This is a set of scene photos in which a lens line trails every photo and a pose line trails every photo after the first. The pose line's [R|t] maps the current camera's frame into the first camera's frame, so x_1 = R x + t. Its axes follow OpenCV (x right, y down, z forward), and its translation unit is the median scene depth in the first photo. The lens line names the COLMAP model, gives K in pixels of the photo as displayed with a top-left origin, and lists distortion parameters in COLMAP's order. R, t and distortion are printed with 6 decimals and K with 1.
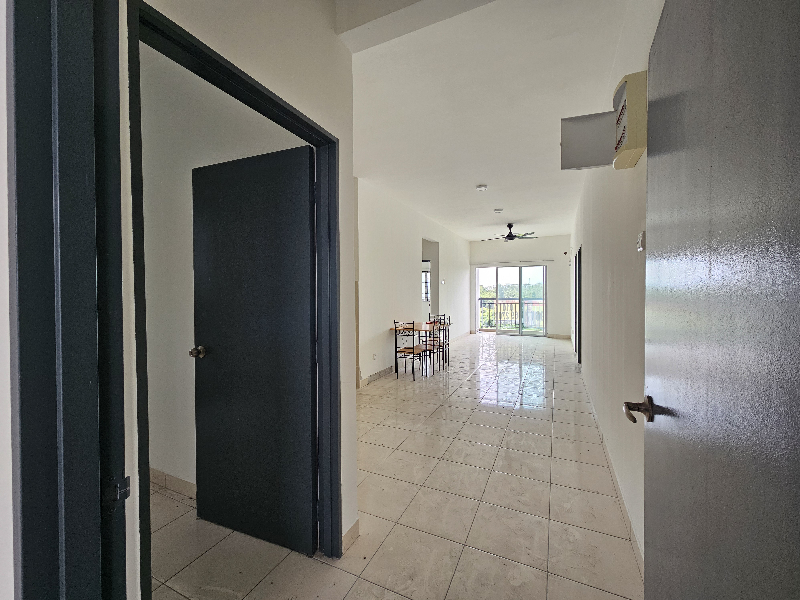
lens RADIAL K [[327.2, 0, 400.0], [0, 327.2, 300.0], [0, 0, 1]] dist [-0.000198, -0.000432]
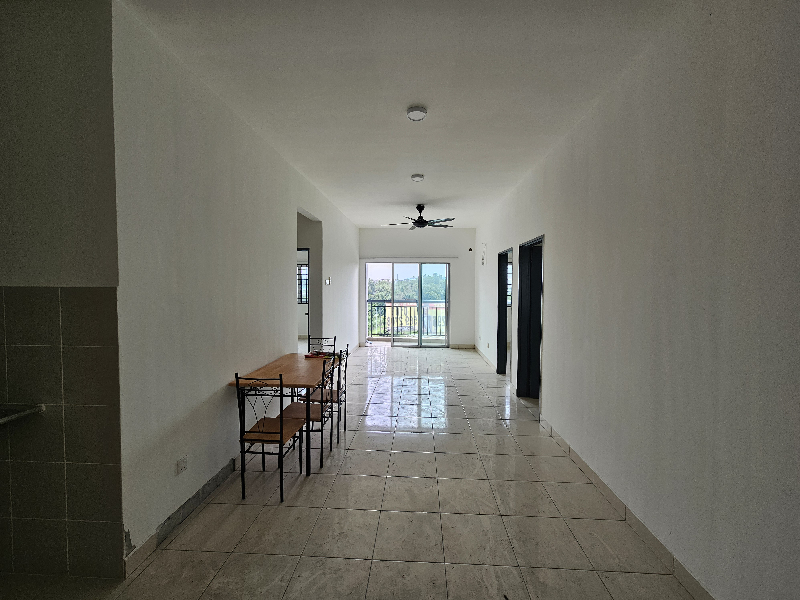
lens RADIAL K [[327.2, 0, 400.0], [0, 327.2, 300.0], [0, 0, 1]] dist [-0.000198, -0.000432]
pose [[0.927772, -0.004562, 0.373120, 0.015908], [-0.002369, 0.999833, 0.018115, -0.029461], [-0.373140, -0.017691, 0.927606, 0.307486]]
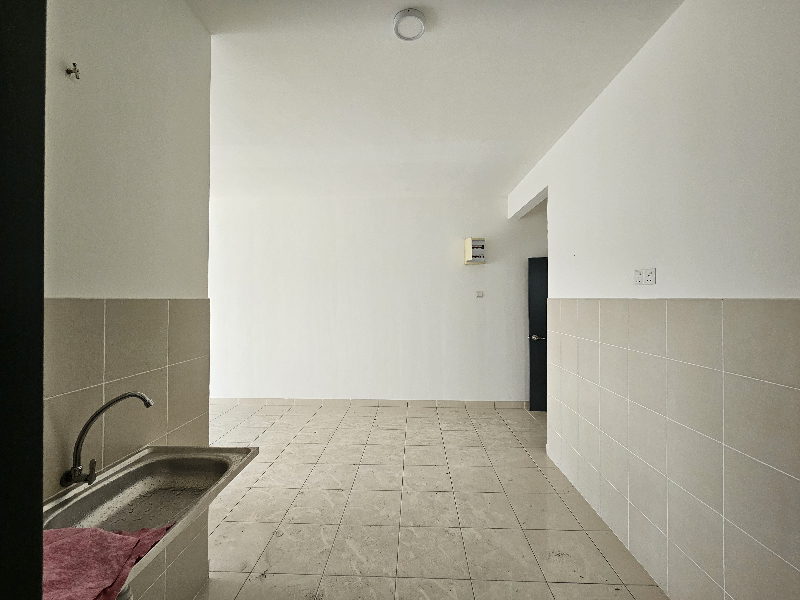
lens RADIAL K [[327.2, 0, 400.0], [0, 327.2, 300.0], [0, 0, 1]] dist [-0.000198, -0.000432]
pose [[-0.387188, 0.004945, 0.921988, -0.323222], [0.013557, 0.999908, 0.000330, -0.030536], [-0.921901, 0.012627, -0.387219, 0.530093]]
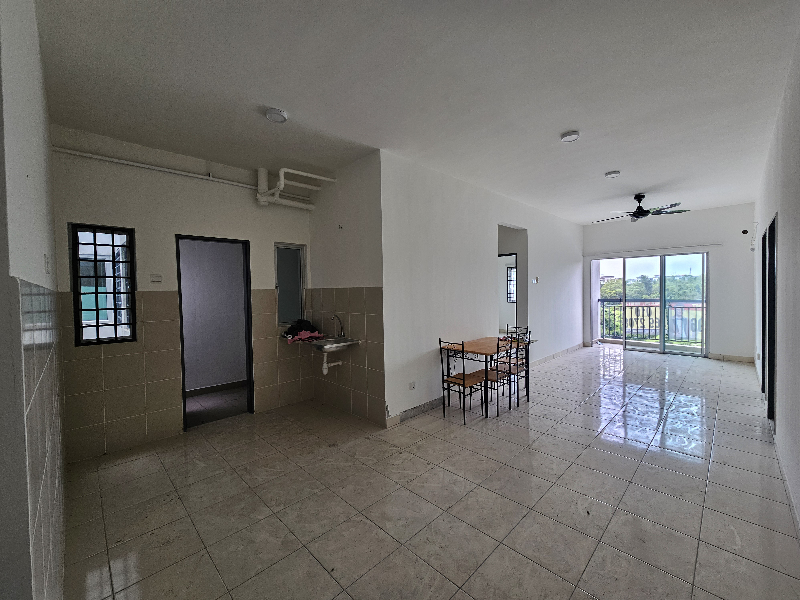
lens RADIAL K [[327.2, 0, 400.0], [0, 327.2, 300.0], [0, 0, 1]] dist [-0.000198, -0.000432]
pose [[0.940136, -0.001370, -0.340797, 0.092835], [0.005379, 0.999927, 0.010819, -0.020077], [0.340757, -0.012005, 0.940075, 0.170108]]
